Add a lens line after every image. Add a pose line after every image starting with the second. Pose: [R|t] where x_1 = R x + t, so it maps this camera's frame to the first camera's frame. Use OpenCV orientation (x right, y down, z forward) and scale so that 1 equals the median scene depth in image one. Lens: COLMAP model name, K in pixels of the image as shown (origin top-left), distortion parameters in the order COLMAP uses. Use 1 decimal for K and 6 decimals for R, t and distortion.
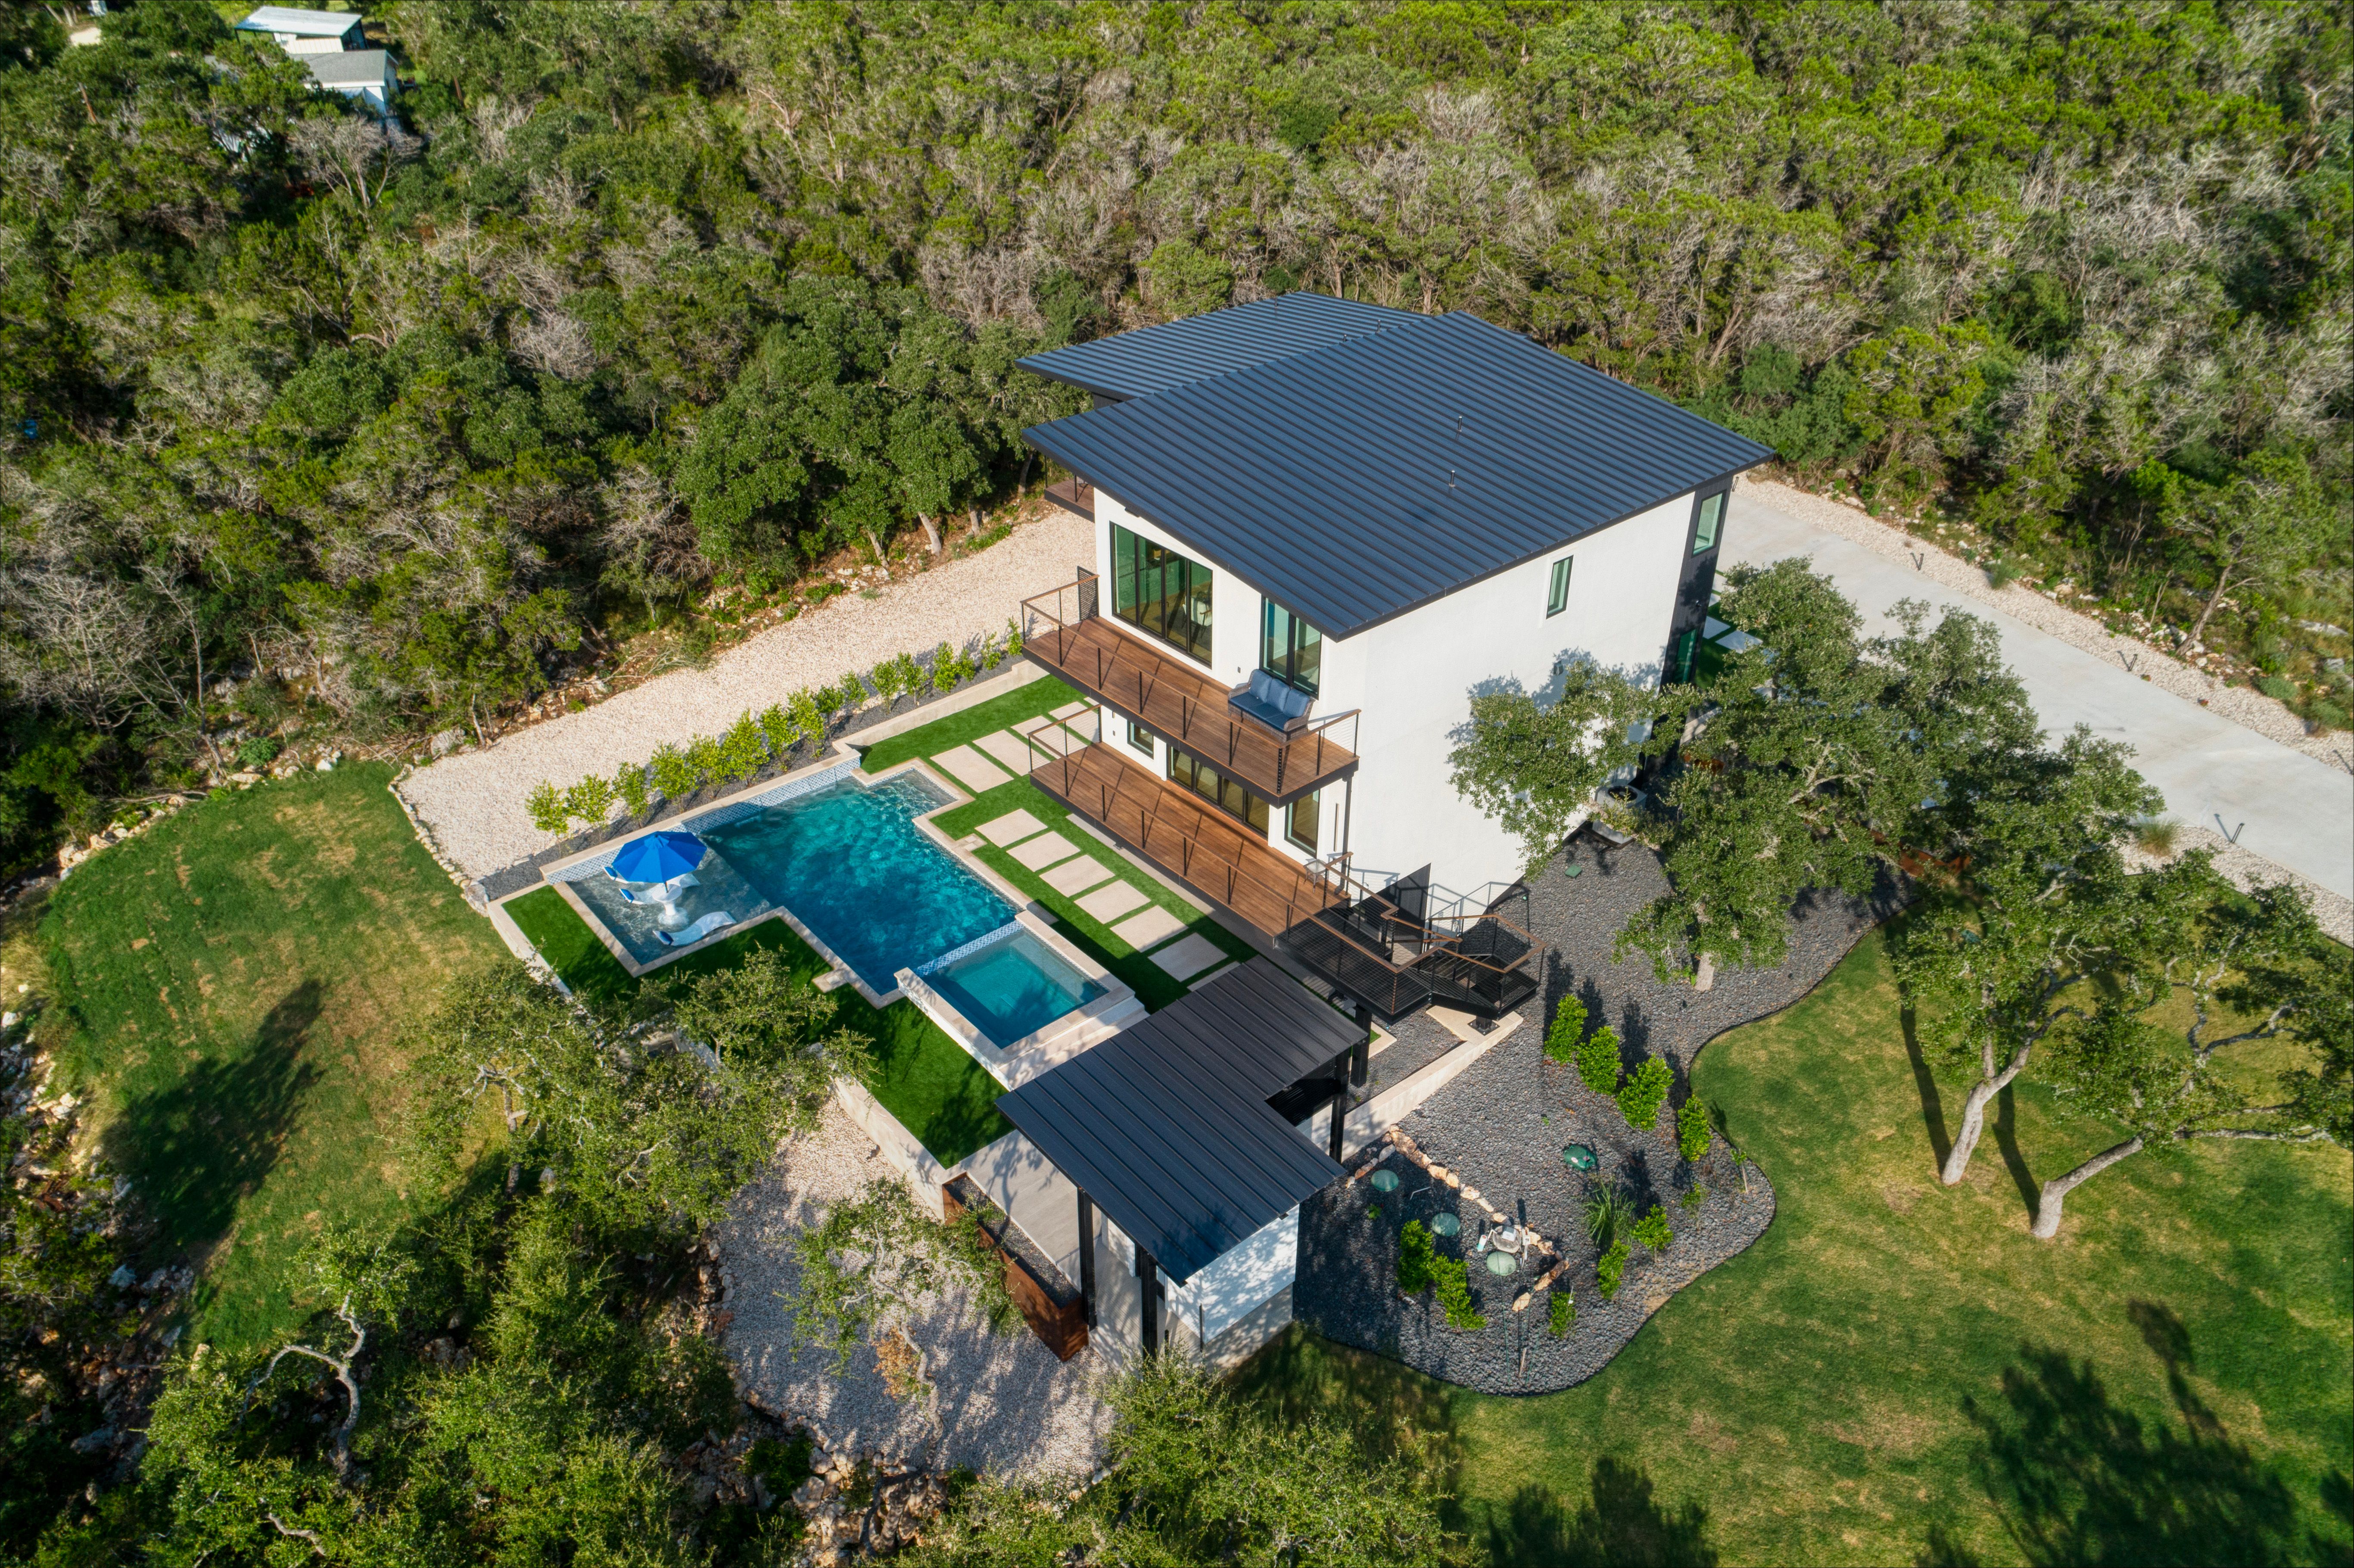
lens RADIAL K [[1579.4, 0, 1177.0], [0, 1579.4, 784.0], [0, 0, 1]] dist [0.005264, 0.000934]
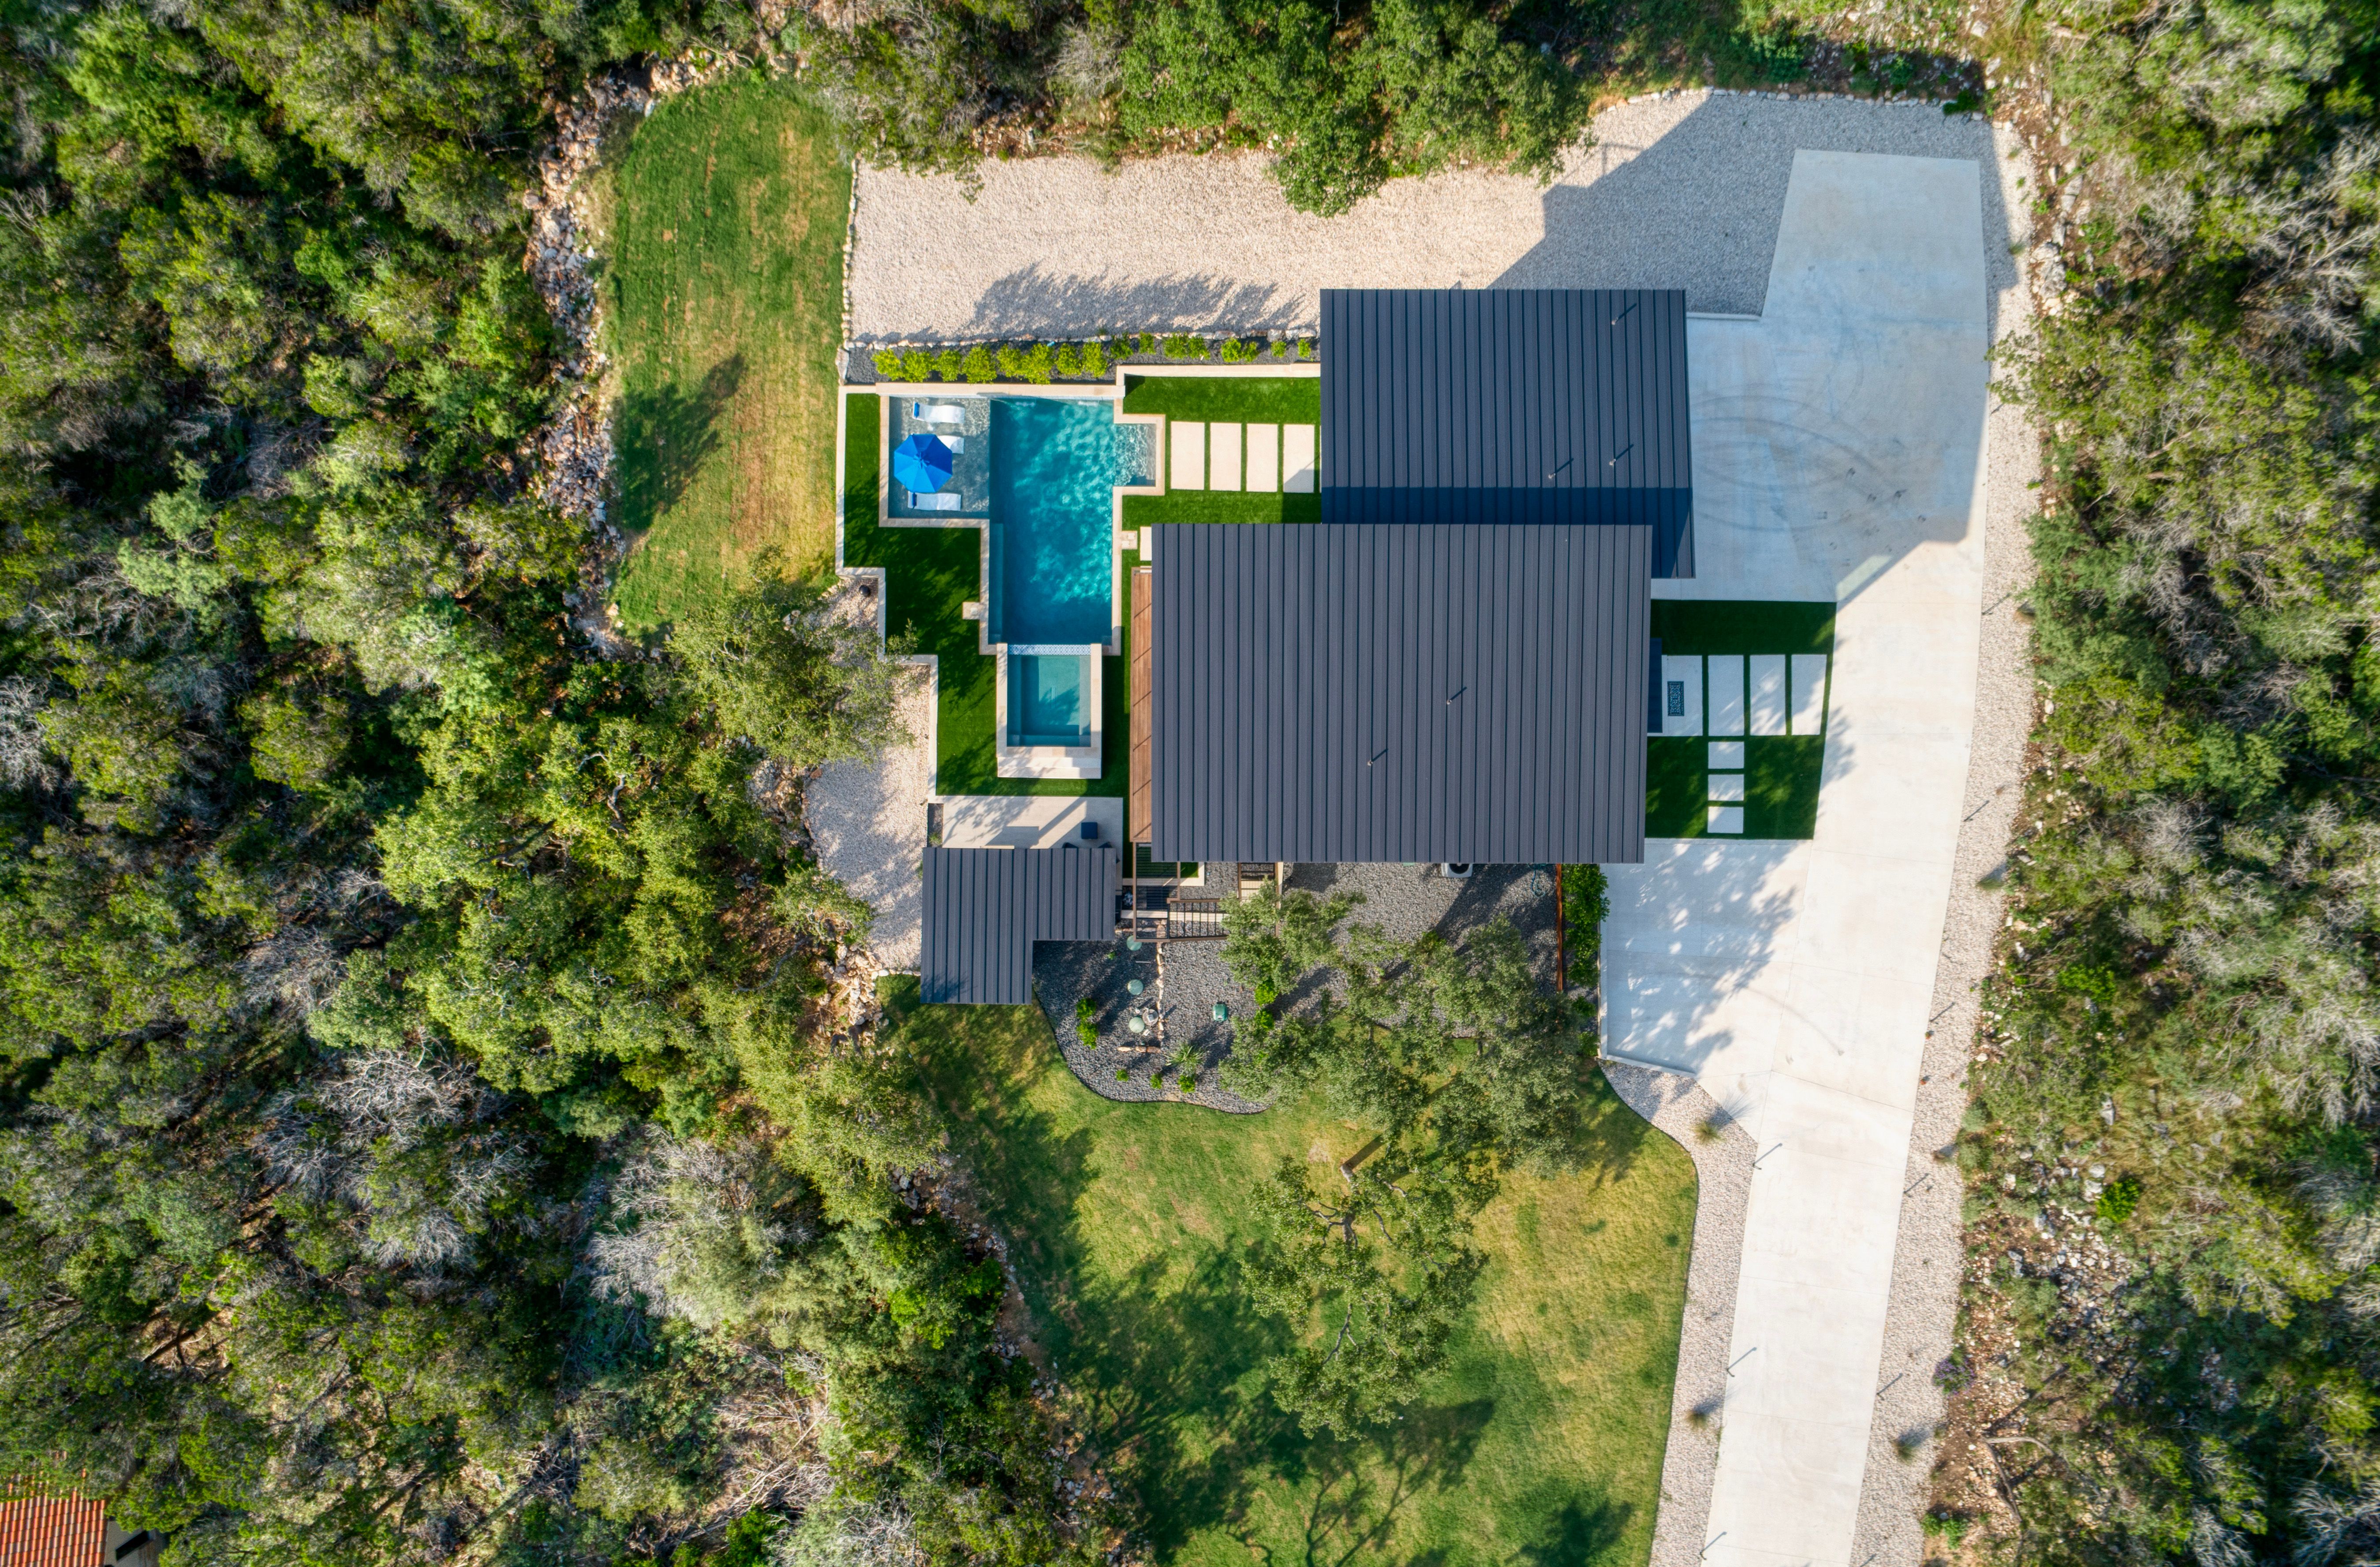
lens RADIAL K [[1638.2, 0, 1190.0], [0, 1638.2, 783.5], [0, 0, 1]] dist [0.003572, 0.009069]
pose [[0.758051, 0.651467, -0.030817, 0.103421], [-0.344123, 0.439668, 0.829621, -1.192608], [0.554020, -0.618290, 0.557475, 0.105392]]
